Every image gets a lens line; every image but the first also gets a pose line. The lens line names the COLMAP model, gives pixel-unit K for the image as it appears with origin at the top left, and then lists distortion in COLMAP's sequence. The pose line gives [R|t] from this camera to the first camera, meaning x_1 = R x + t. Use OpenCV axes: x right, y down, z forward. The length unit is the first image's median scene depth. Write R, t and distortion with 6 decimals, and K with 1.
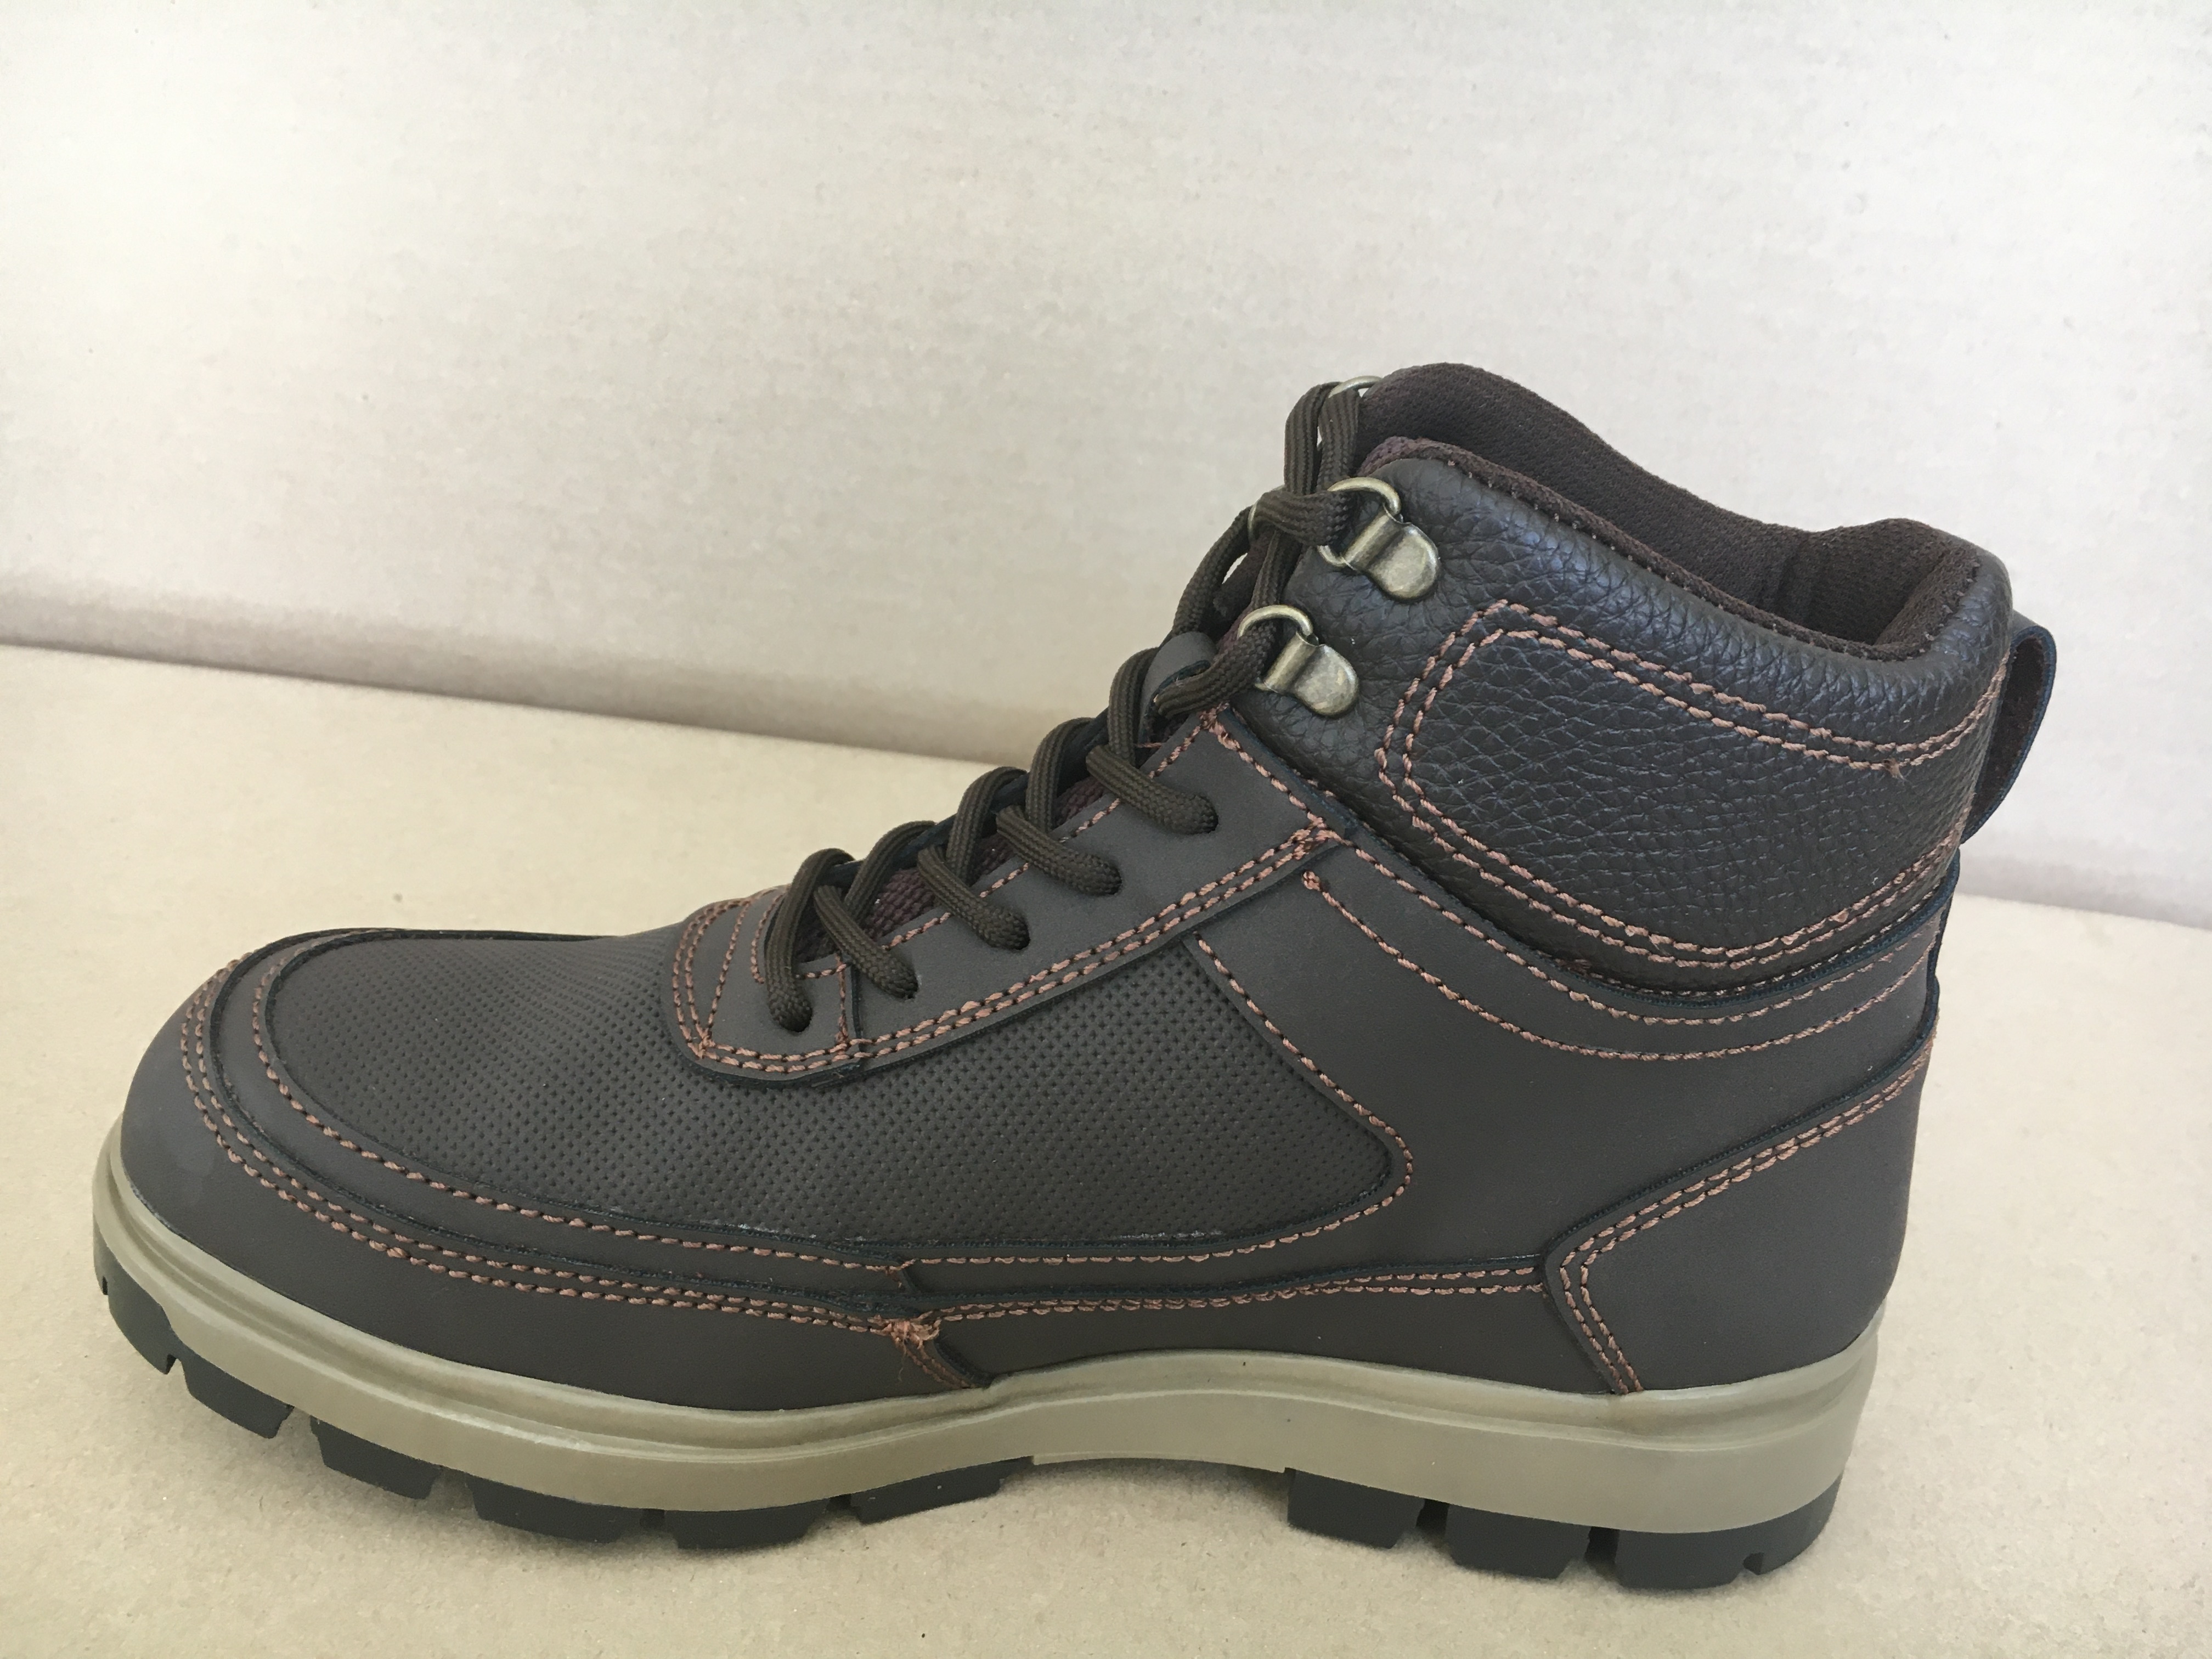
lens RADIAL K [[1936.1, 0, 1101.6], [0, 1936.1, 836.0], [0, 0, 1]] dist [0.083479, -0.144244]
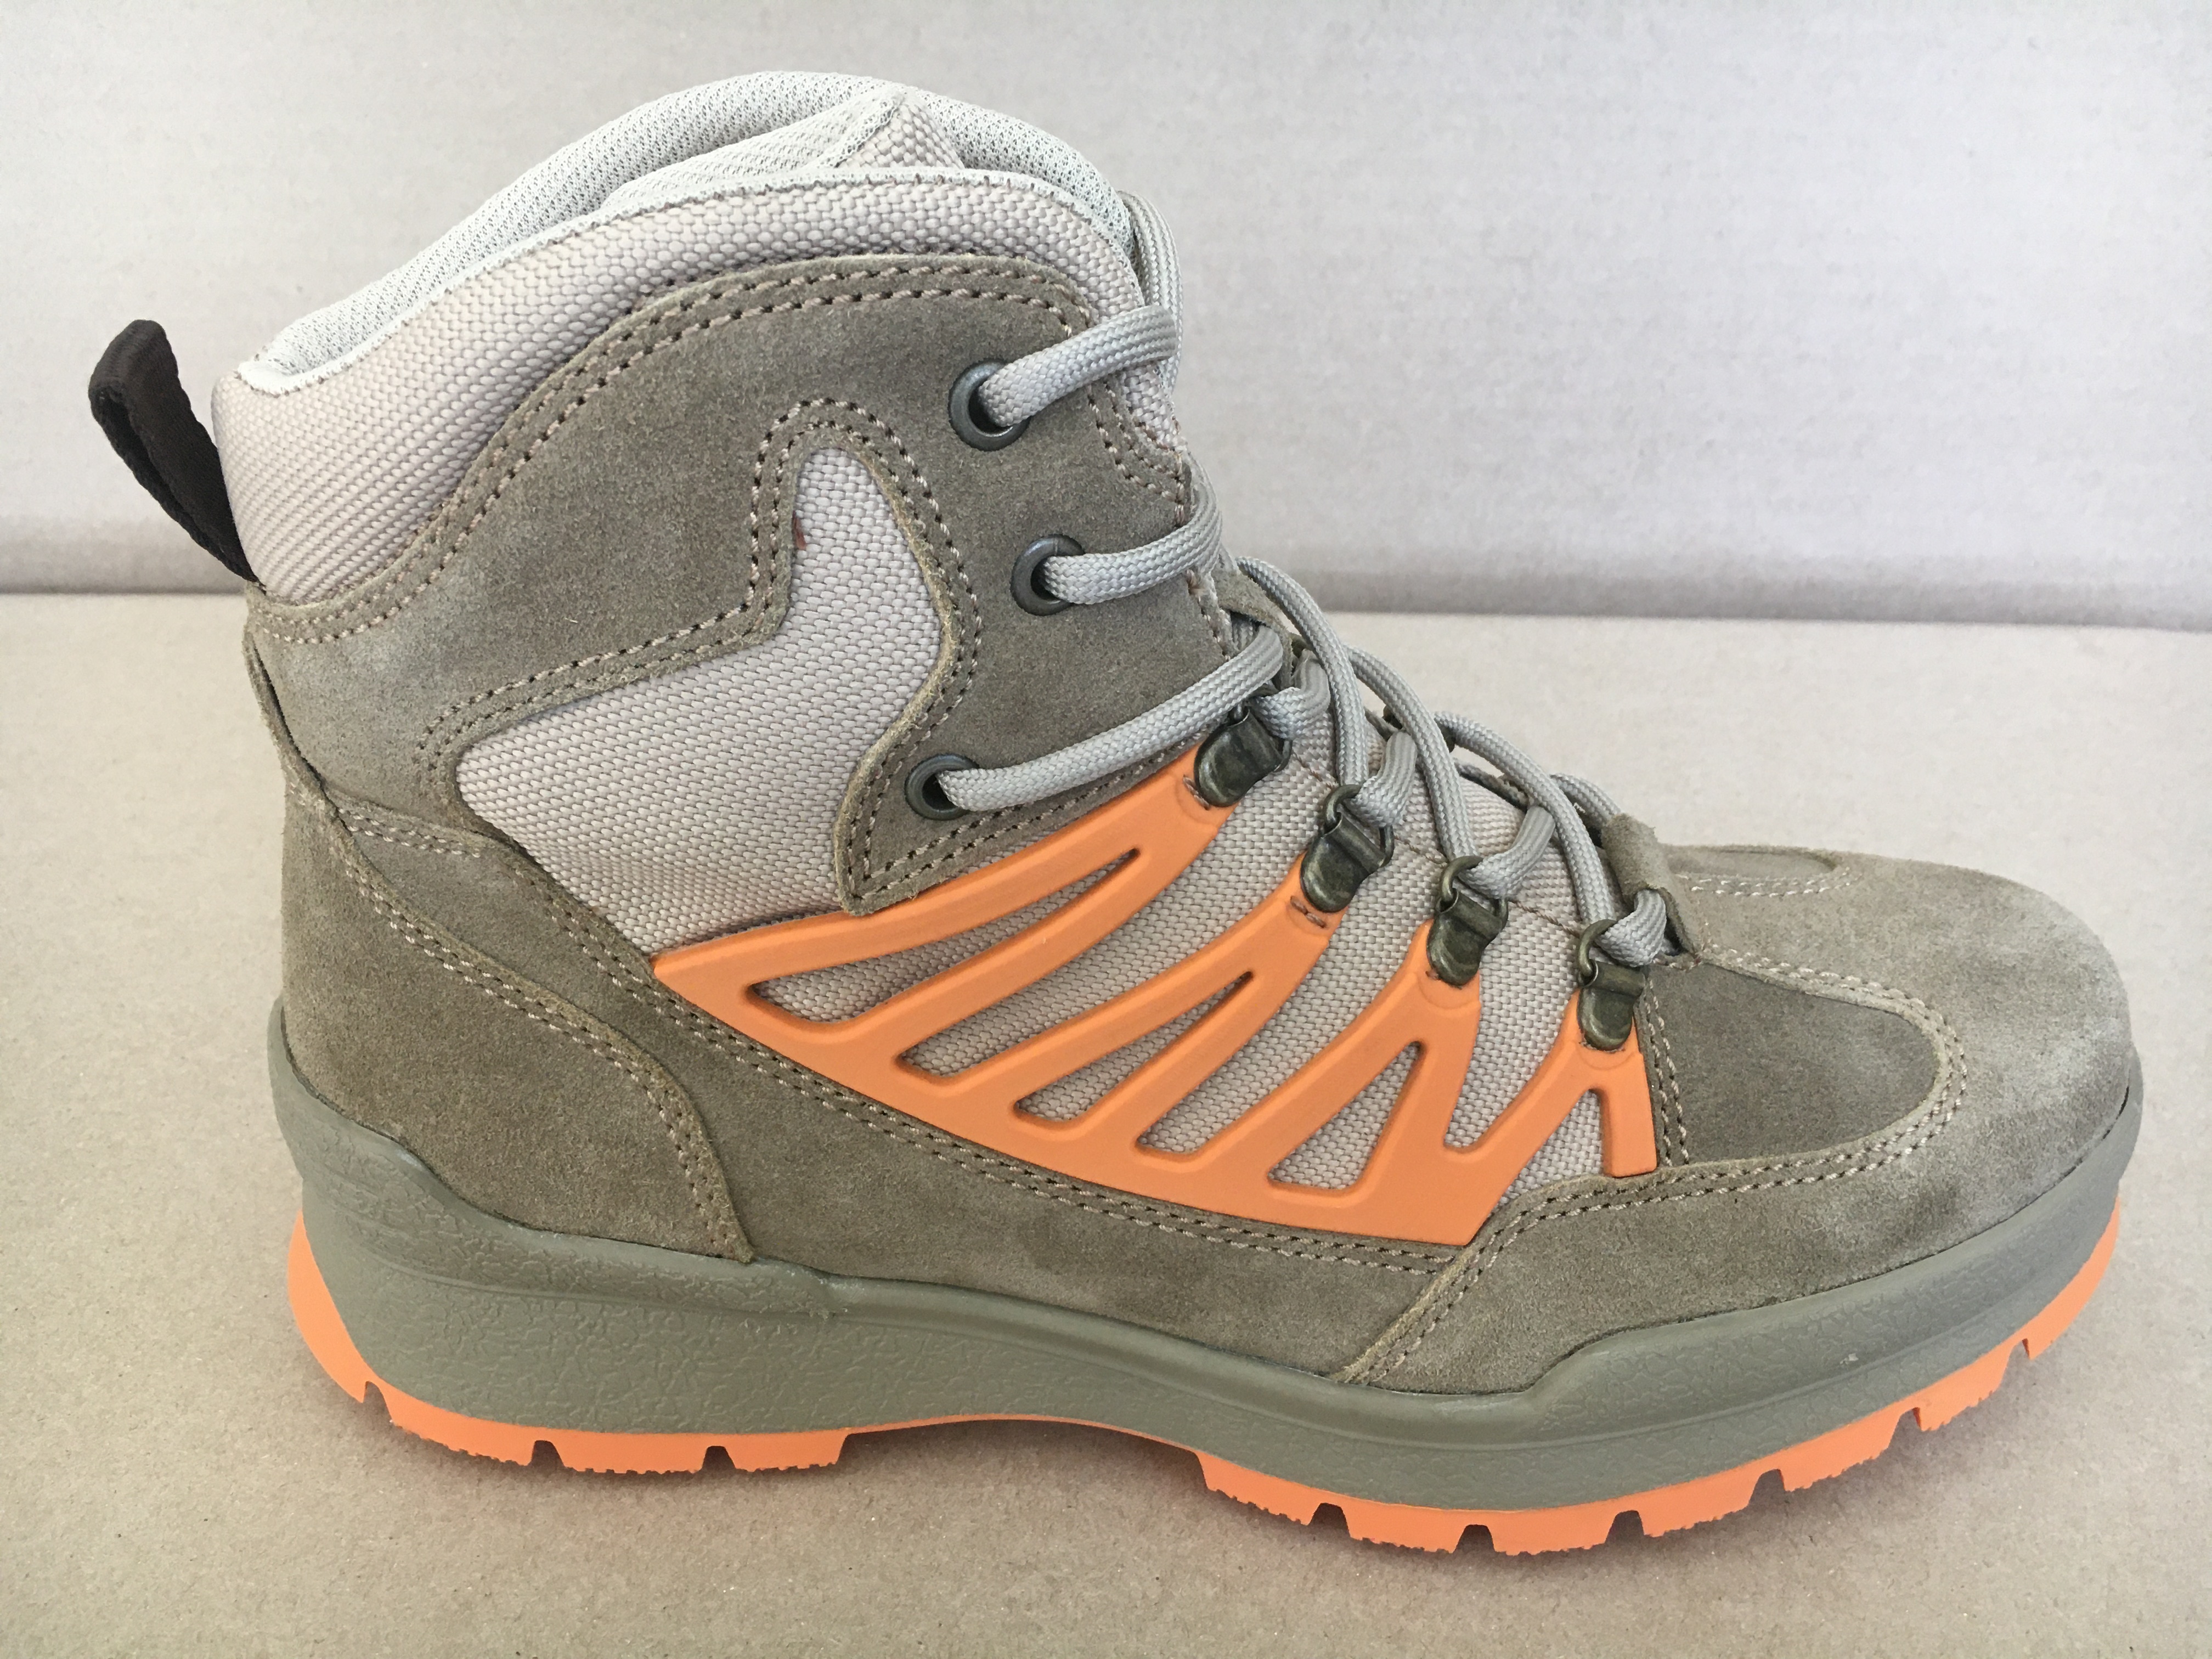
lens RADIAL K [[1936.1, 0, 1110.2], [0, 1936.1, 842.4], [0, 0, 1]] dist [0.083479, -0.144244]
pose [[0.990108, -0.120388, 0.072056, -0.099929], [0.113735, 0.989404, 0.090247, -0.000011], [-0.082157, -0.081159, 0.993309, 0.005376]]
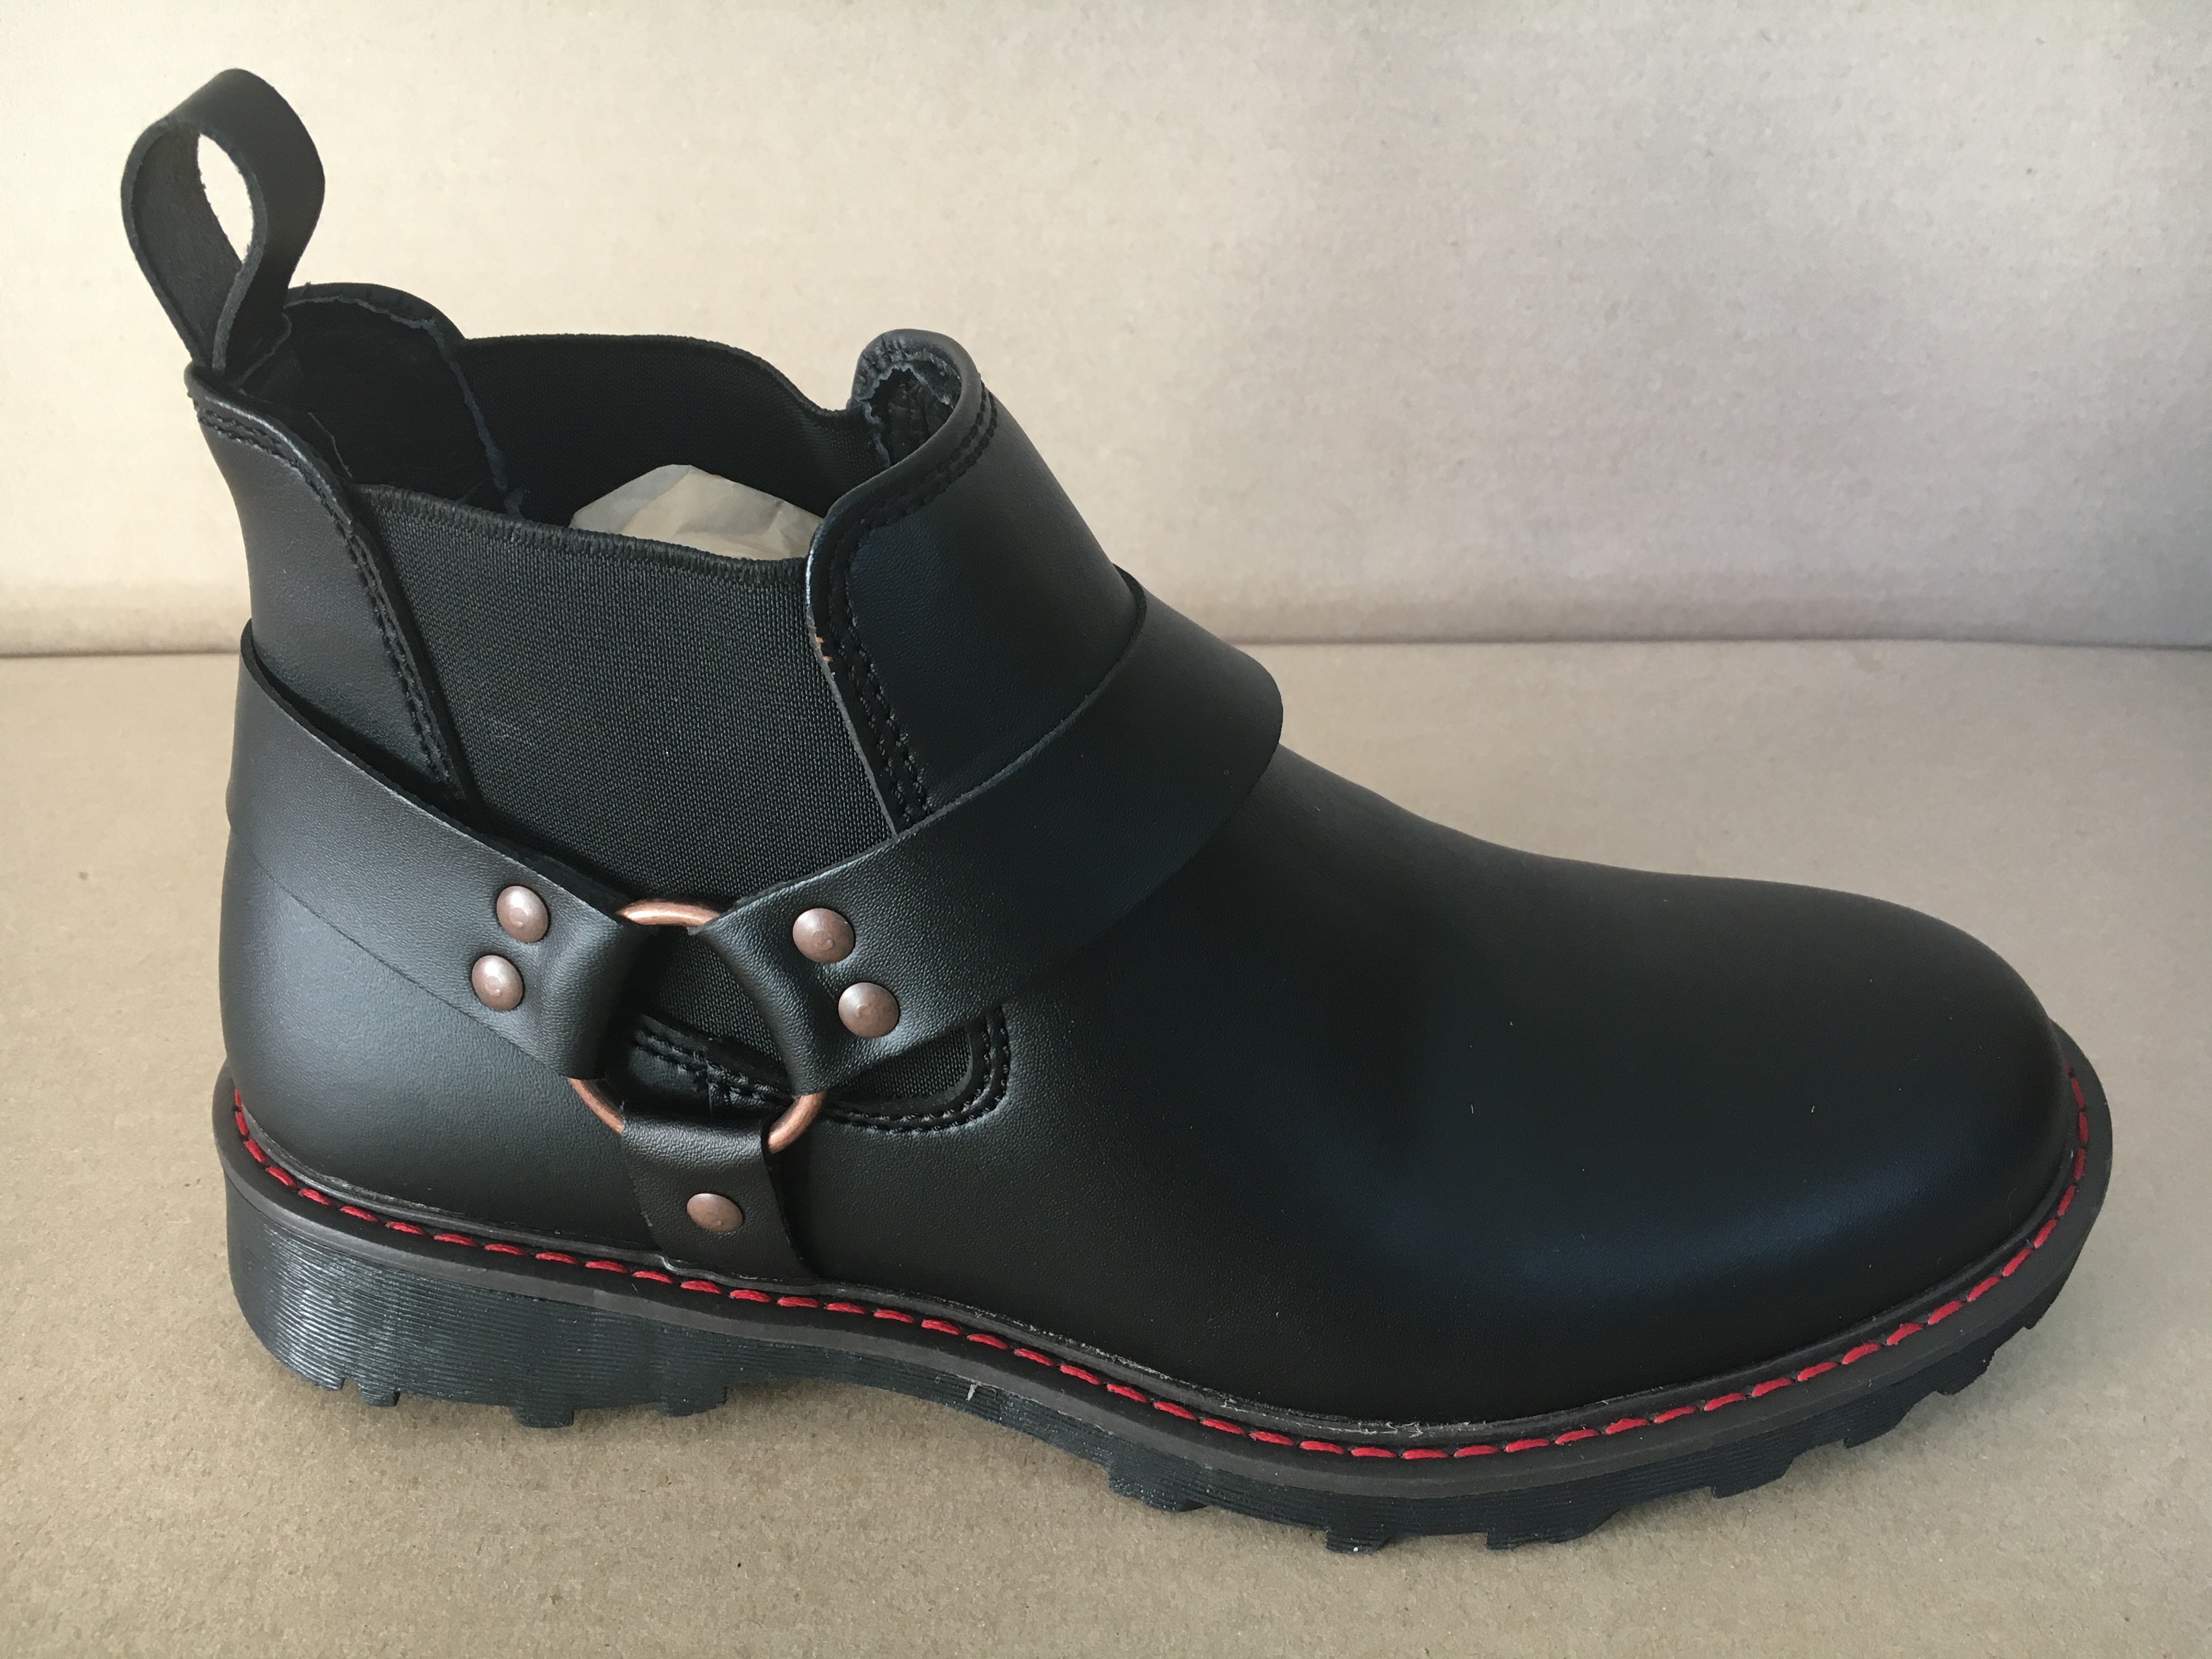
lens RADIAL K [[1936.1, 0, 1102.0], [0, 1936.1, 833.9], [0, 0, 1]] dist [0.083479, -0.144244]
pose [[0.985721, -0.145212, 0.085247, 0.031394], [0.139797, 0.987951, 0.066410, 0.017358], [-0.093863, -0.053544, 0.994144, 0.048741]]
